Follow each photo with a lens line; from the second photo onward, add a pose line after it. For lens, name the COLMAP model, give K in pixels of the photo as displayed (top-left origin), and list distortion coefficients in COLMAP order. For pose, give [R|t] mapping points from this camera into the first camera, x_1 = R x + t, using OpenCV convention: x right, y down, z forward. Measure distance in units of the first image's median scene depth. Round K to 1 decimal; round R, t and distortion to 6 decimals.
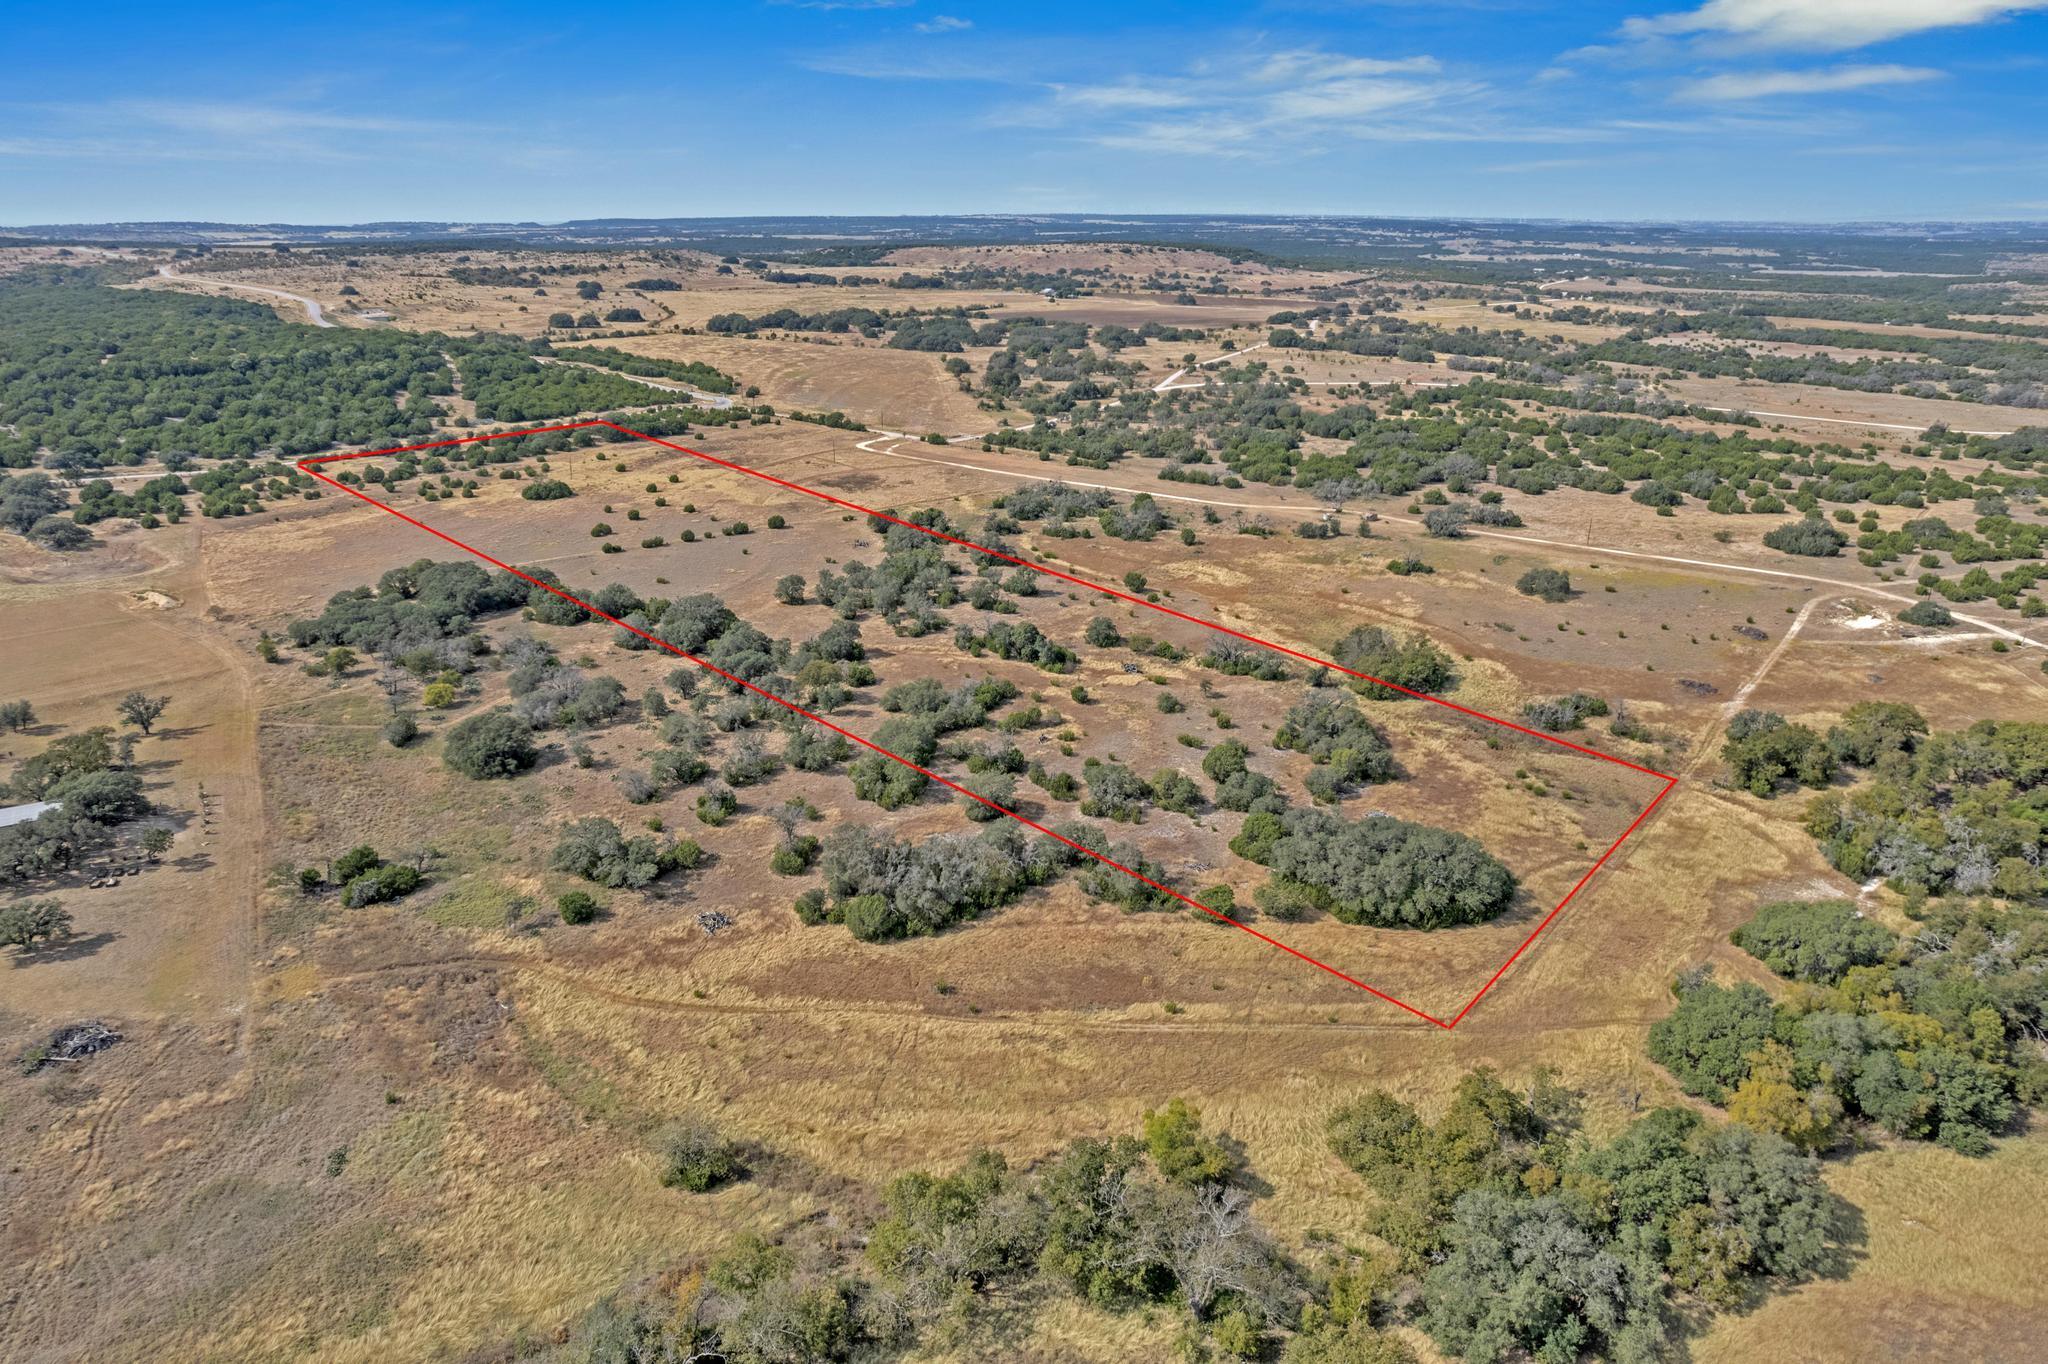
lens RADIAL K [[1304.3, 0, 1022.8], [0, 1304.3, 698.5], [0, 0, 1]] dist [-0.079631, 0.073617]
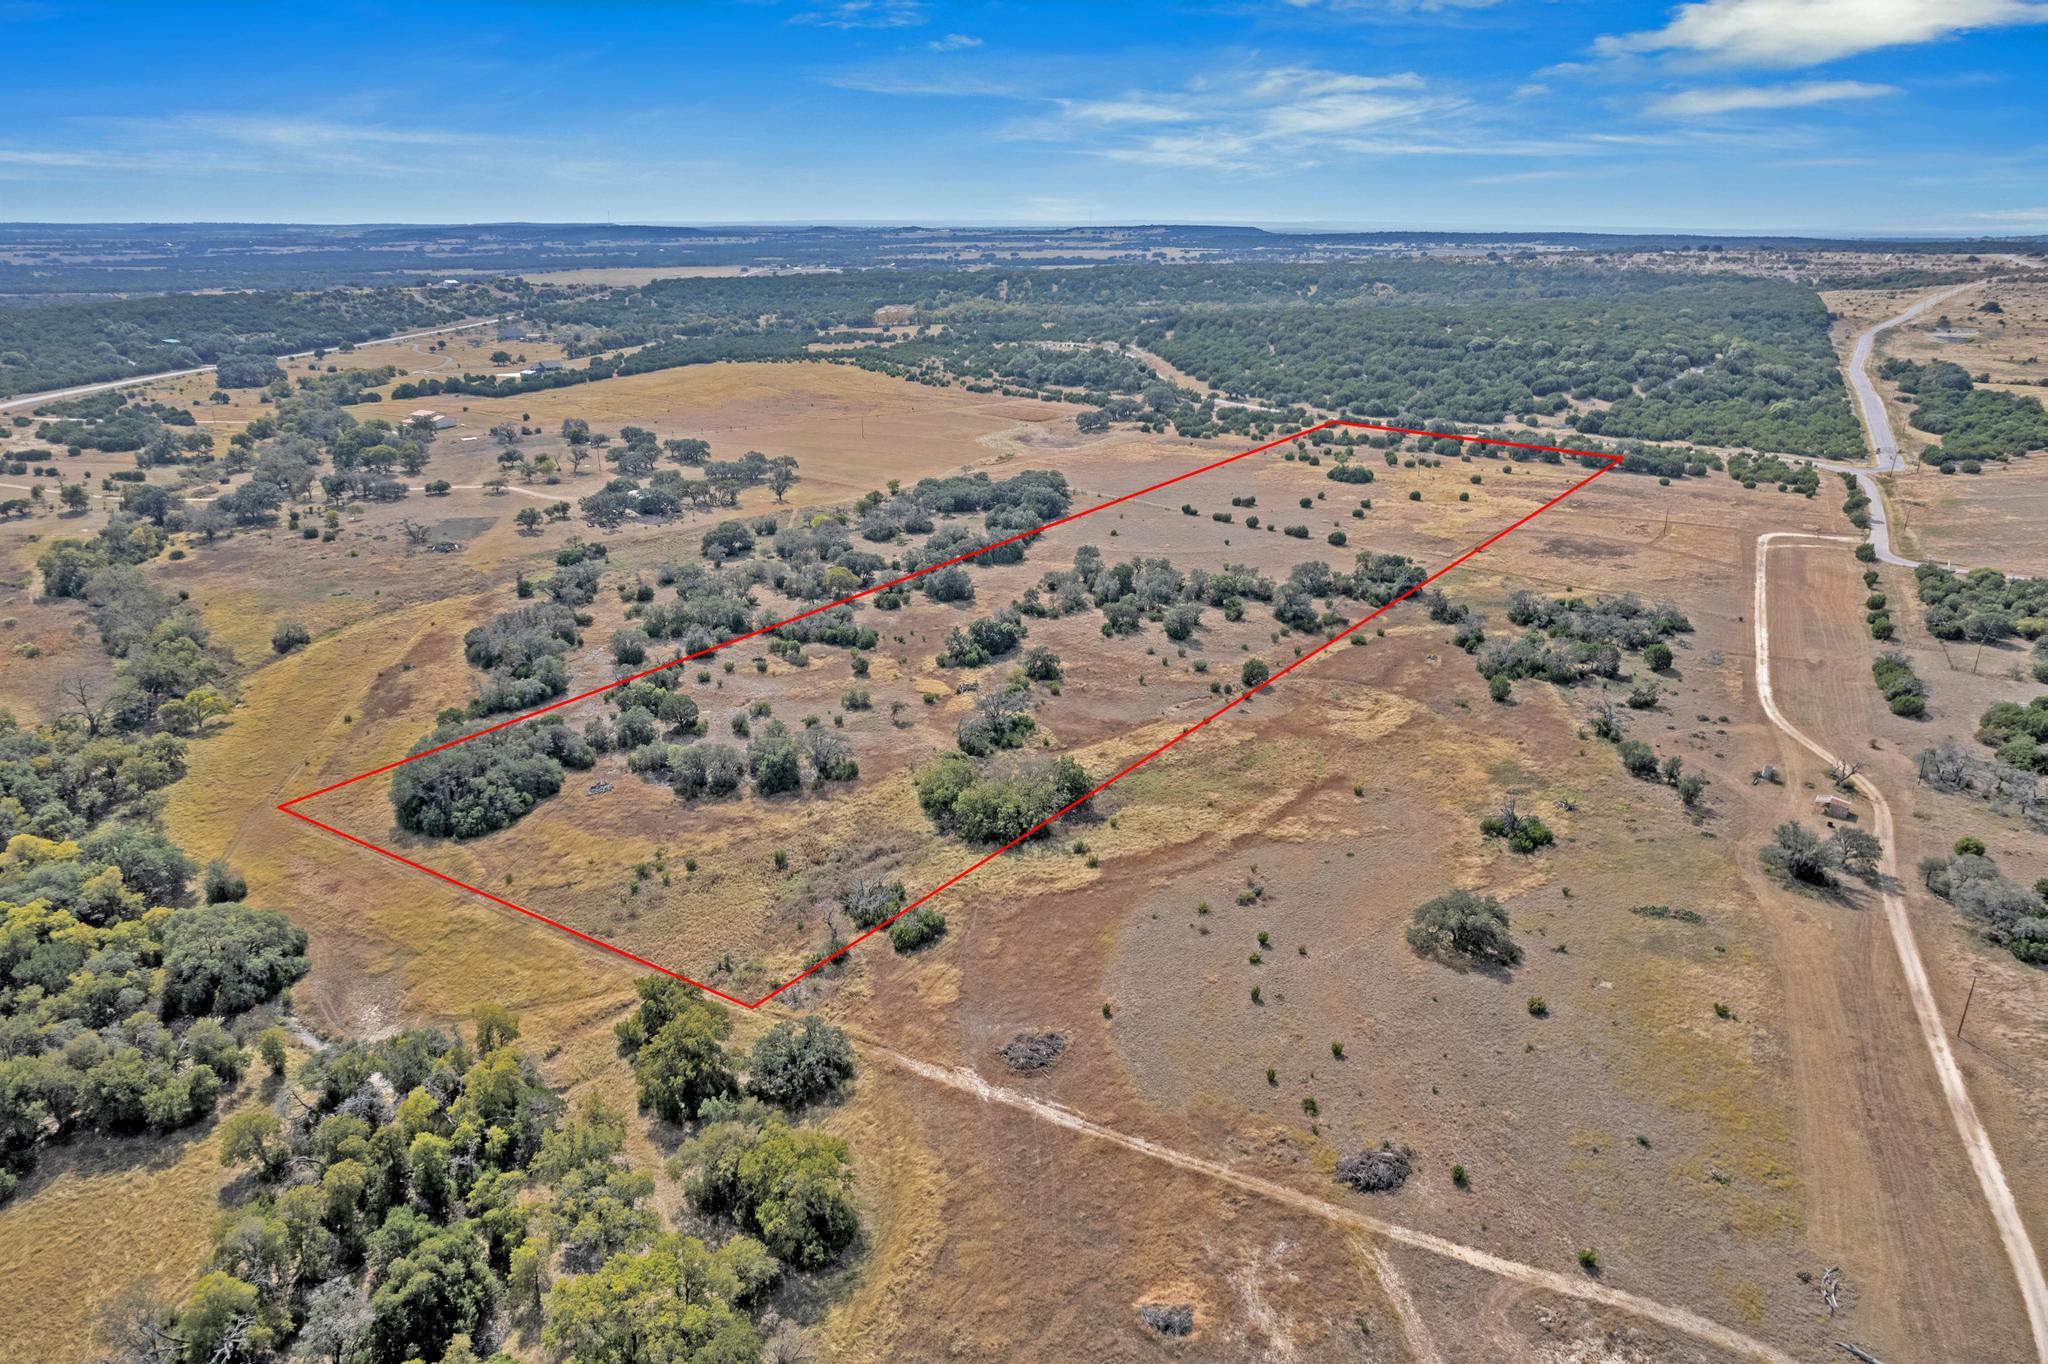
lens RADIAL K [[1304.3, 0, 1020.5], [0, 1304.3, 690.0], [0, 0, 1]] dist [-0.079631, 0.073617]
pose [[0.146830, 0.341601, -0.928305, 0.709176], [-0.352152, 0.895041, 0.273661, -0.215590], [0.924354, 0.286722, 0.251714, 0.573039]]
